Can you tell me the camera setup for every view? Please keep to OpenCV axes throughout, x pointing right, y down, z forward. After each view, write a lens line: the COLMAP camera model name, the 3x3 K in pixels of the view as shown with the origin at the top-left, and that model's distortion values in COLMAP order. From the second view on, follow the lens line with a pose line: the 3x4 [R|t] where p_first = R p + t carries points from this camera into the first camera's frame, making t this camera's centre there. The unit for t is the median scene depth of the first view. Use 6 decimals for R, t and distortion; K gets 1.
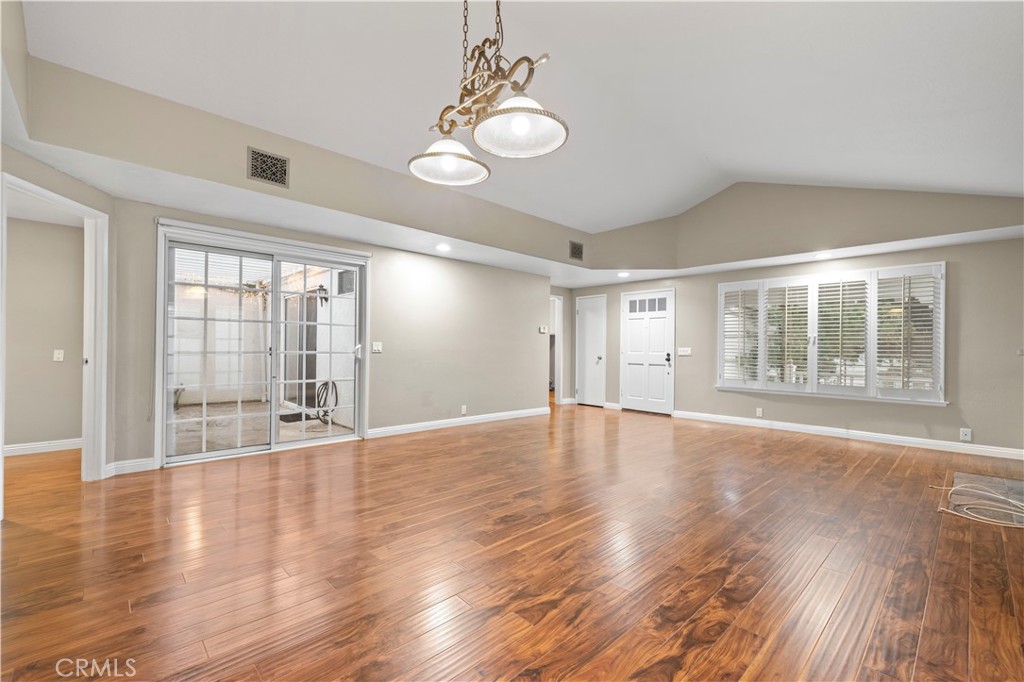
lens RADIAL K [[435.4, 0, 508.4], [0, 435.4, 347.8], [0, 0, 1]] dist [0.002224, 0.000149]
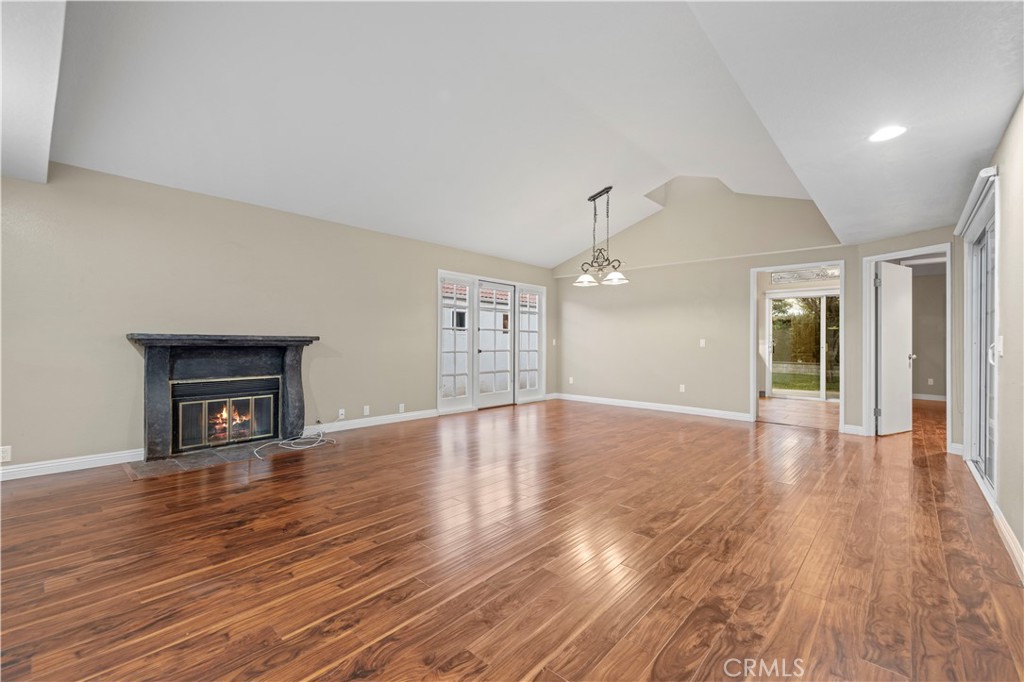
lens RADIAL K [[436.5, 0, 510.3], [0, 436.5, 339.3], [0, 0, 1]] dist [0.003057, 0.000002]
pose [[-0.996497, -0.020970, -0.080952, 0.301081], [-0.020330, 0.999755, -0.008730, 0.007711], [0.081116, -0.007053, -0.996680, 1.469003]]
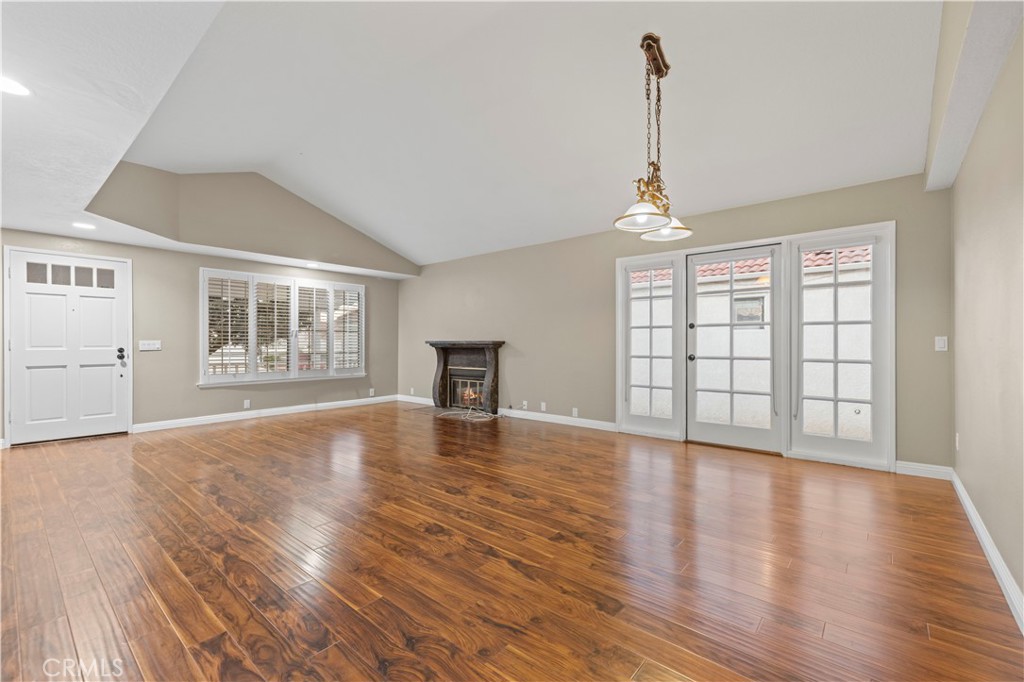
lens RADIAL K [[438.2, 0, 507.7], [0, 438.2, 341.6], [0, 0, 1]] dist [0.001077, -0.000031]
pose [[-0.107744, -0.009536, 0.994133, -0.594506], [-0.001026, 0.999955, 0.009481, -0.007843], [-0.994178, 0.000002, -0.107748, 0.613648]]
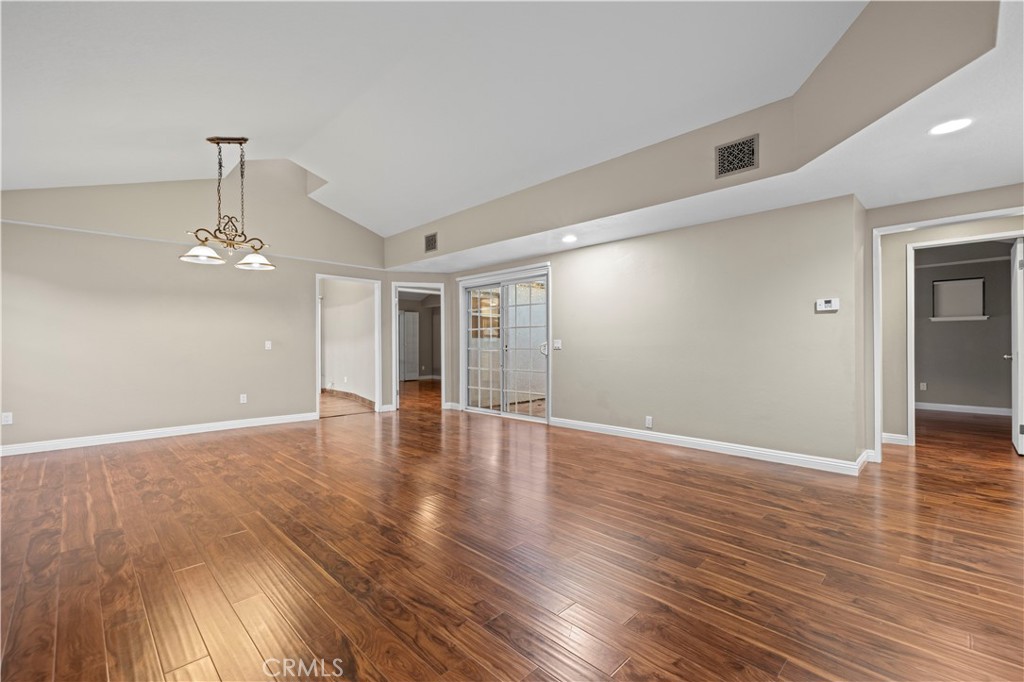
lens RADIAL K [[441.9, 0, 506.9], [0, 441.9, 345.0], [0, 0, 1]] dist [0.004538, -0.000121]
pose [[0.022137, -0.010746, -0.999697, 0.826009], [0.005973, 0.999926, -0.010616, 0.011755], [0.999737, -0.005736, 0.022200, 0.855943]]
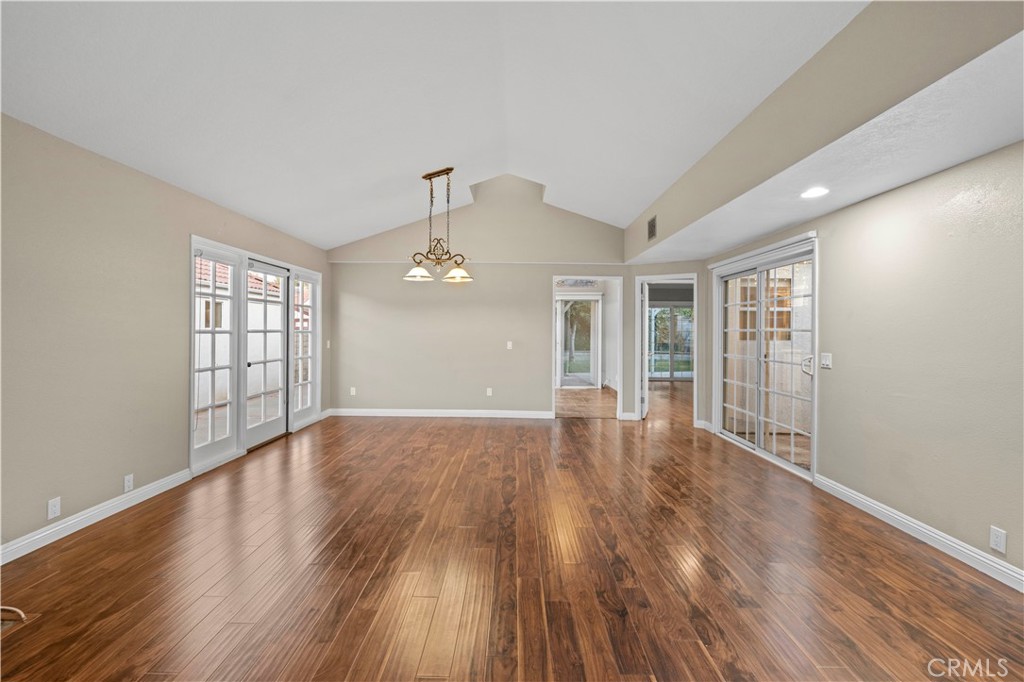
lens RADIAL K [[439.3, 0, 507.8], [0, 439.3, 329.1], [0, 0, 1]] dist [0.002099, 0.000211]
pose [[-0.694873, -0.019025, -0.718880, 0.564563], [-0.015133, 0.999815, -0.011833, -0.035539], [0.718973, 0.002656, -0.695033, 1.134427]]
